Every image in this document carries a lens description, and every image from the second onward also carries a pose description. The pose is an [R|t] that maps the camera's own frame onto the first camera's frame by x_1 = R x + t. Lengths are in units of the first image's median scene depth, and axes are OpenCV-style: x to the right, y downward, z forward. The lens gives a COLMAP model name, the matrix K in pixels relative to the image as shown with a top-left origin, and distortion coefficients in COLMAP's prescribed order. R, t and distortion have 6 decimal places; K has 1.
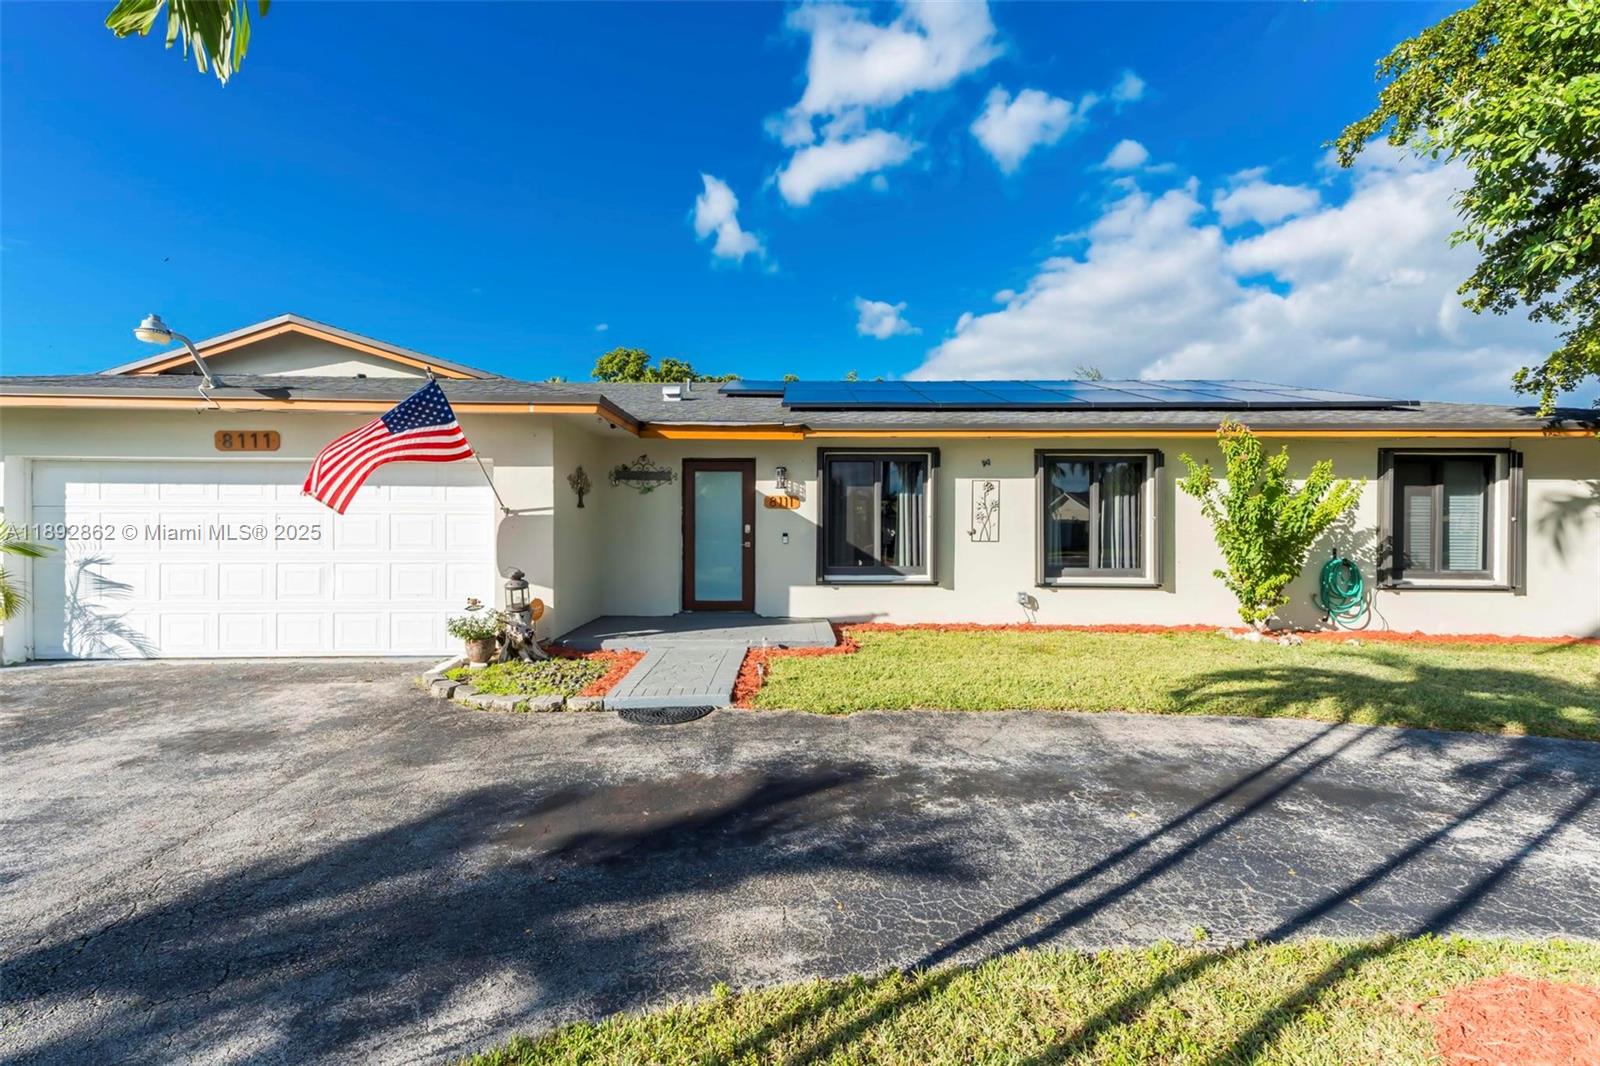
lens RADIAL K [[720.0, 0, 801.7], [0, 720.0, 502.1], [0, 0, 1]] dist [0.042676, -0.005729]
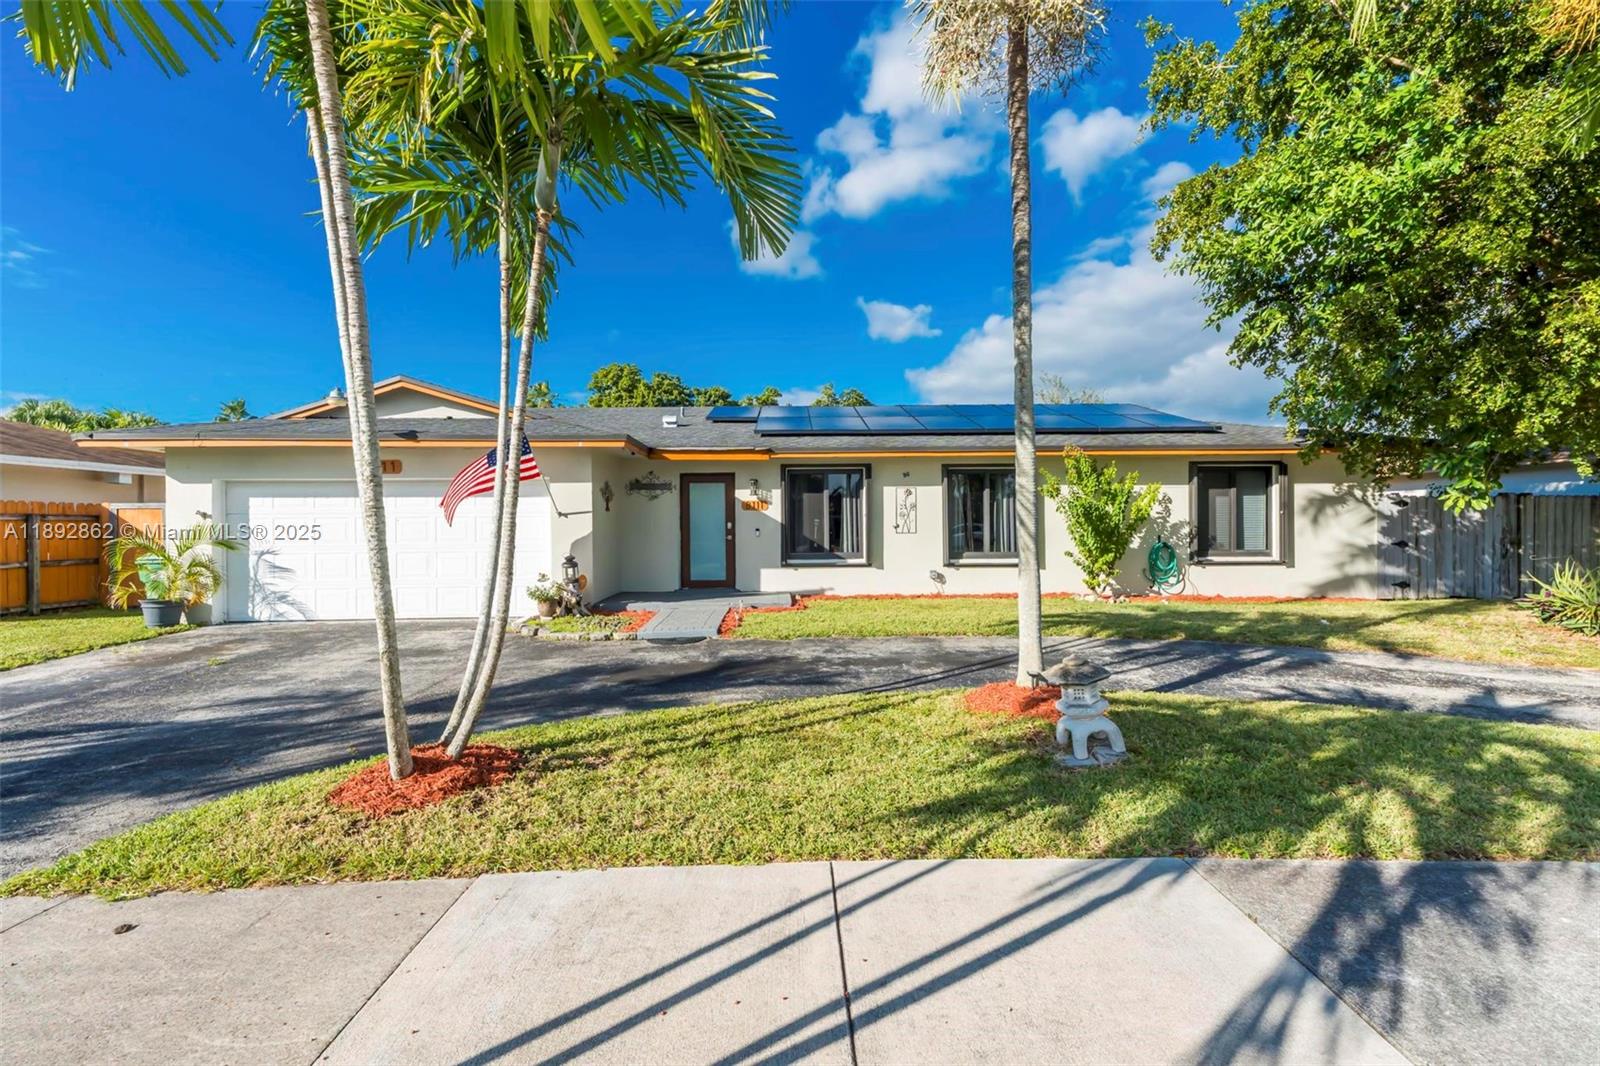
lens RADIAL K [[736.0, 0, 799.0], [0, 736.0, 491.8], [0, 0, 1]] dist [0.033752, -0.000687]
pose [[0.999865, -0.009981, 0.013056, 0.037615], [0.010191, 0.999818, -0.016157, -0.002564], [-0.012892, 0.016288, 0.999784, -0.374938]]
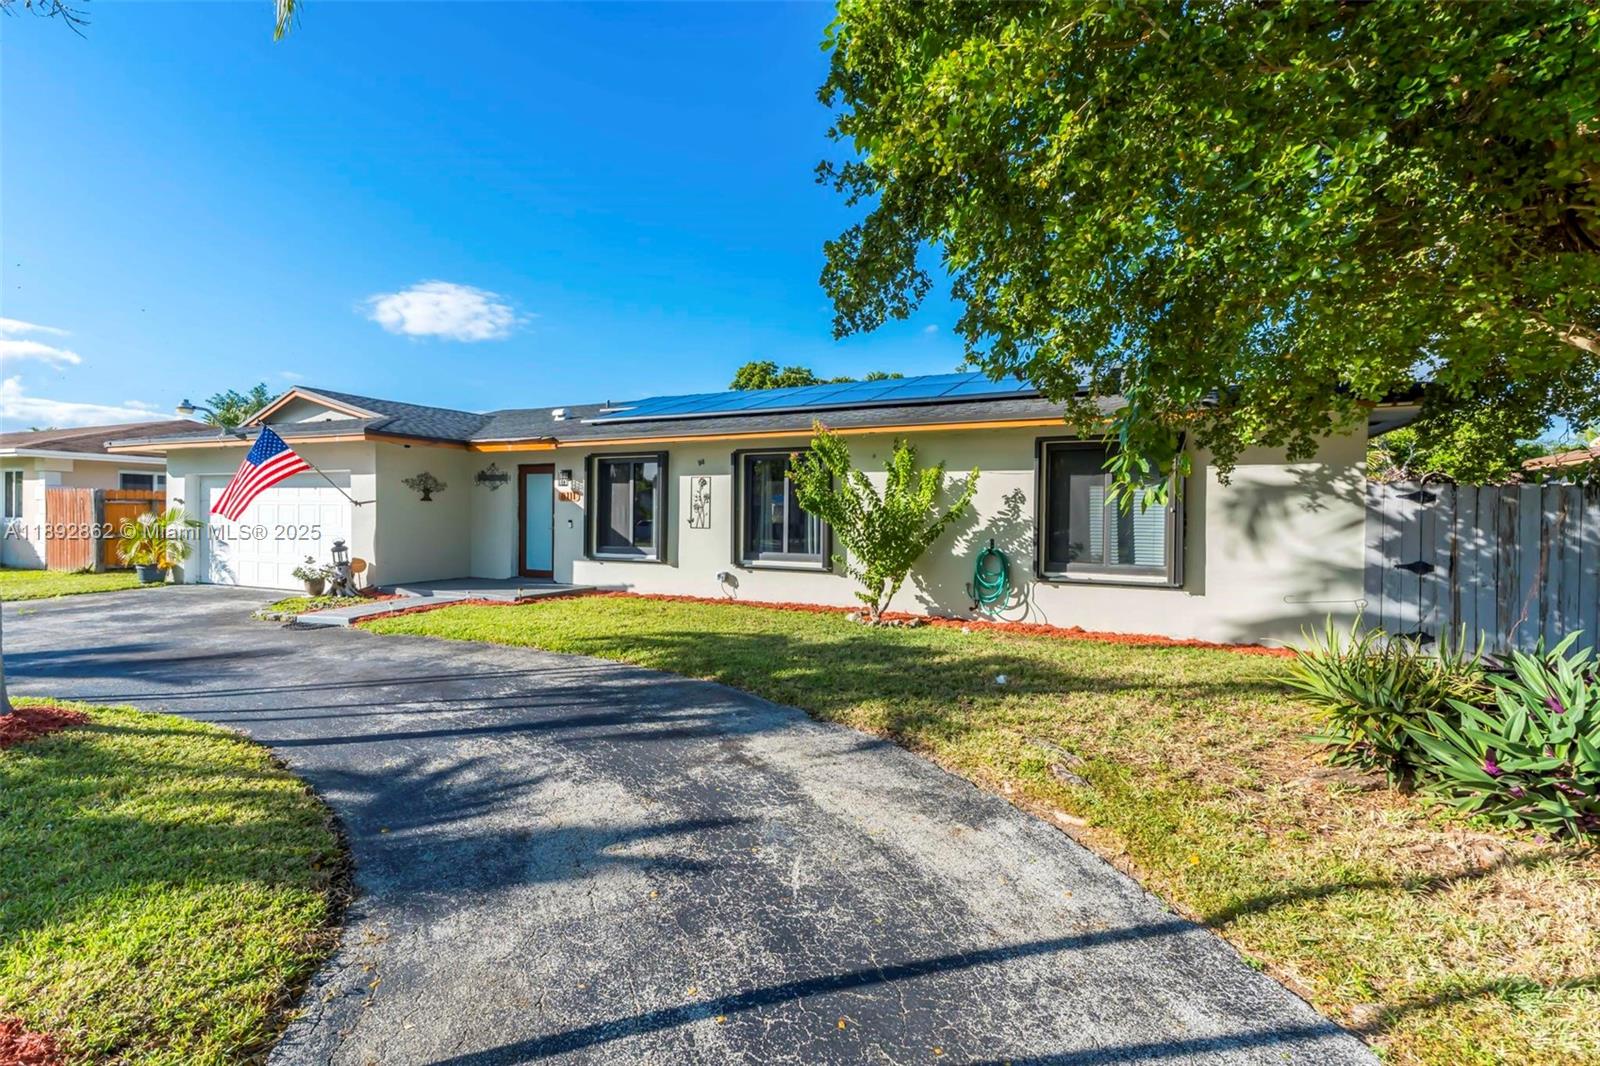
lens RADIAL K [[709.7, 0, 769.6], [0, 709.7, 499.8], [0, 0, 1]] dist [0.025183, 0.000093]
pose [[0.901554, -0.003360, -0.432653, 0.873481], [0.005853, 0.999973, 0.004430, 0.003041], [0.432626, -0.006526, 0.901550, -0.008697]]
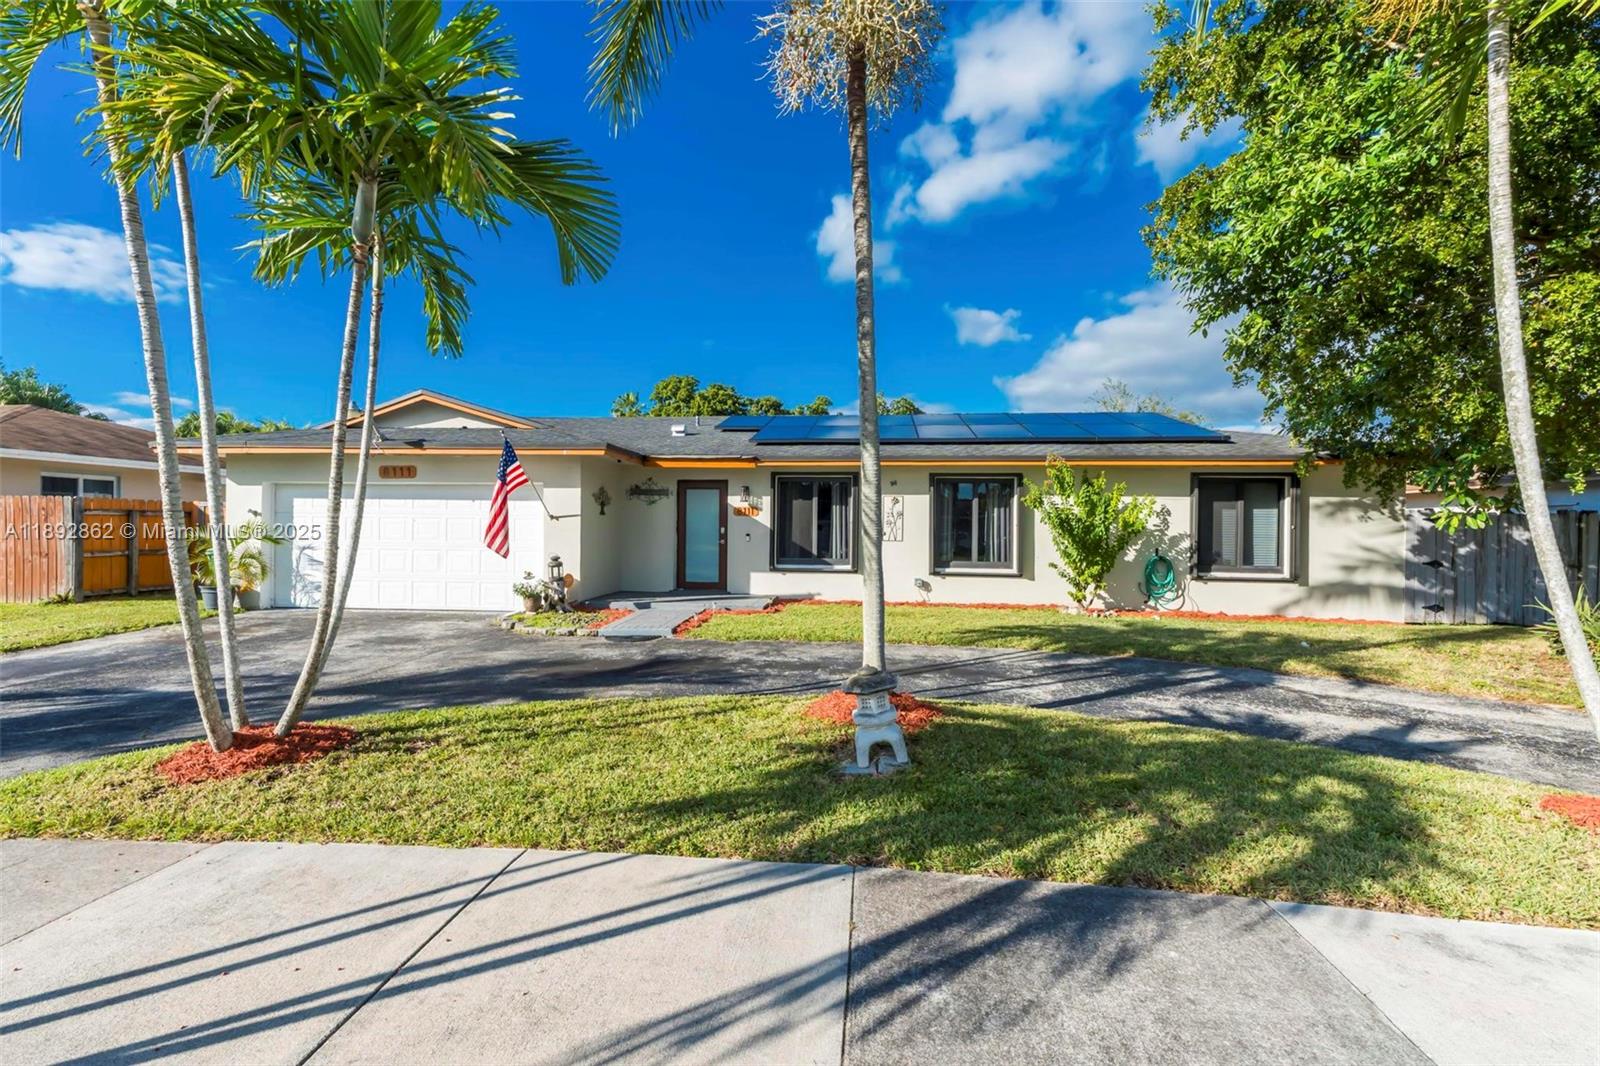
lens RADIAL K [[719.2, 0, 792.4], [0, 719.2, 497.3], [0, 0, 1]] dist [0.033593, 0.000059]
pose [[0.993425, 0.002133, -0.114466, 0.223501], [-0.003948, 0.999870, -0.015633, -0.006016], [0.114418, 0.015982, 0.993304, -0.375203]]
